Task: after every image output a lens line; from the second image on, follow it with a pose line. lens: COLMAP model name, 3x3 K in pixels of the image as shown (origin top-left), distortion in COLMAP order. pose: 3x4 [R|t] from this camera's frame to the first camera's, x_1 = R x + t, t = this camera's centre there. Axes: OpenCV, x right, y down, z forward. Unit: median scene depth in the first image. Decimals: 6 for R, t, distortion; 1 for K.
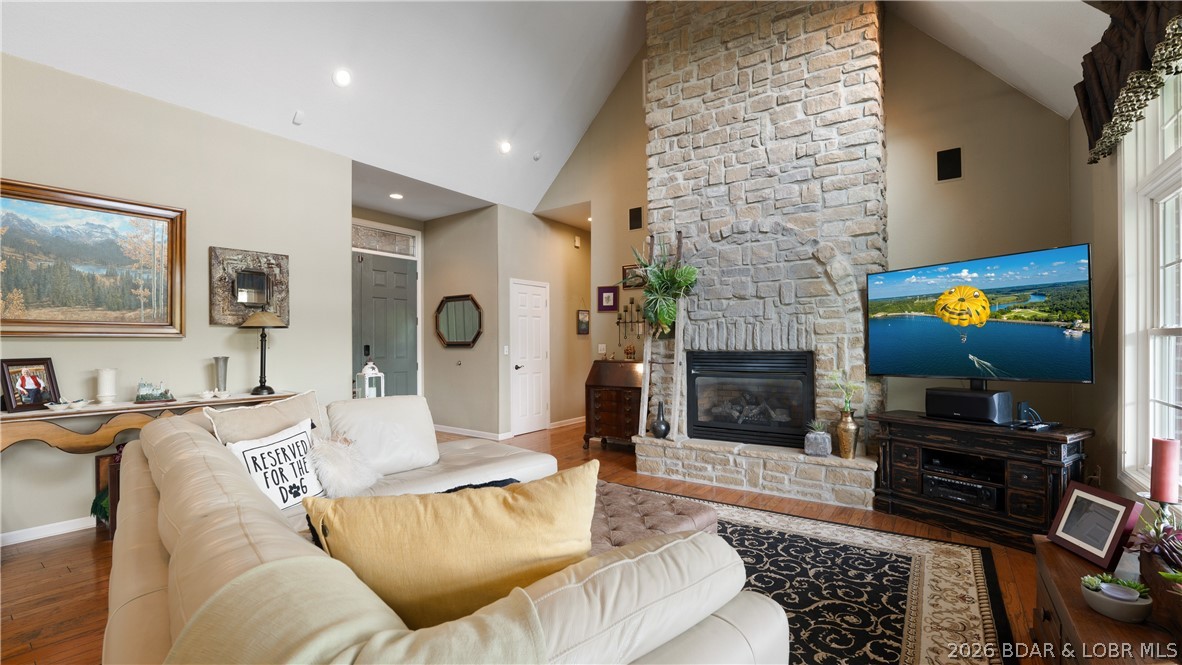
lens RADIAL K [[505.3, 0, 577.0], [0, 505.3, 343.2], [0, 0, 1]] dist [-0.013464, 0.000076]
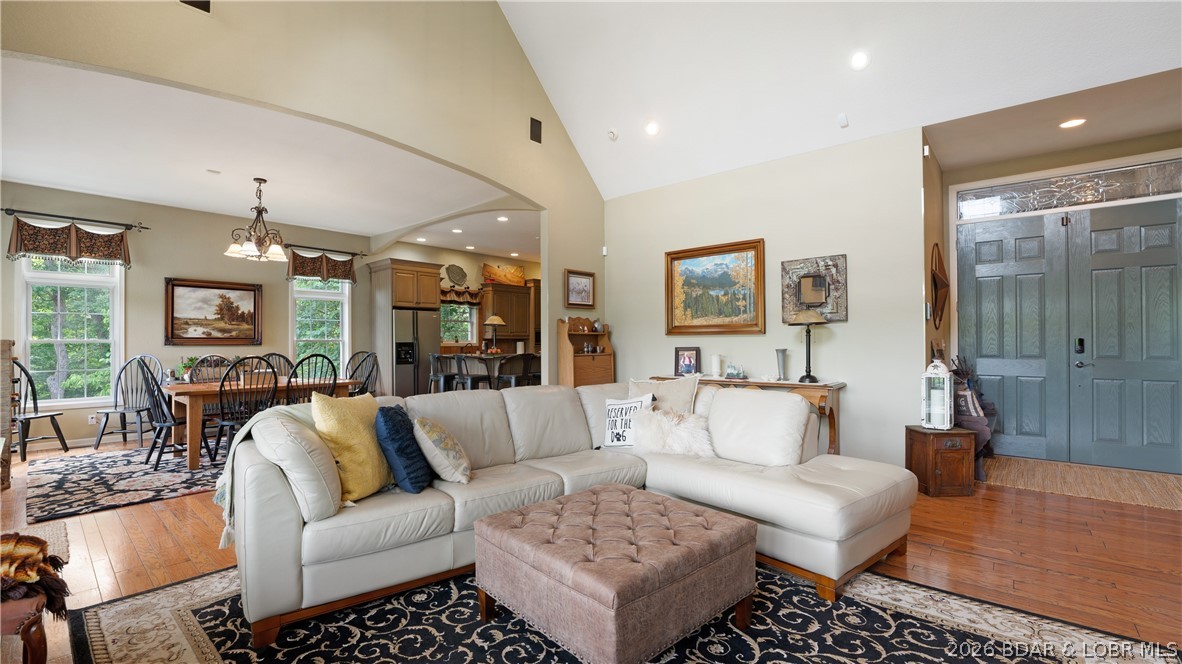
lens RADIAL K [[472.8, 0, 584.2], [0, 472.8, 336.6], [0, 0, 1]] dist [0.000492, 0.000225]
pose [[-0.069634, 0.004664, -0.997562, 0.596906], [0.010840, 0.999934, 0.003919, -0.016488], [0.997514, -0.010541, -0.069680, 0.702078]]
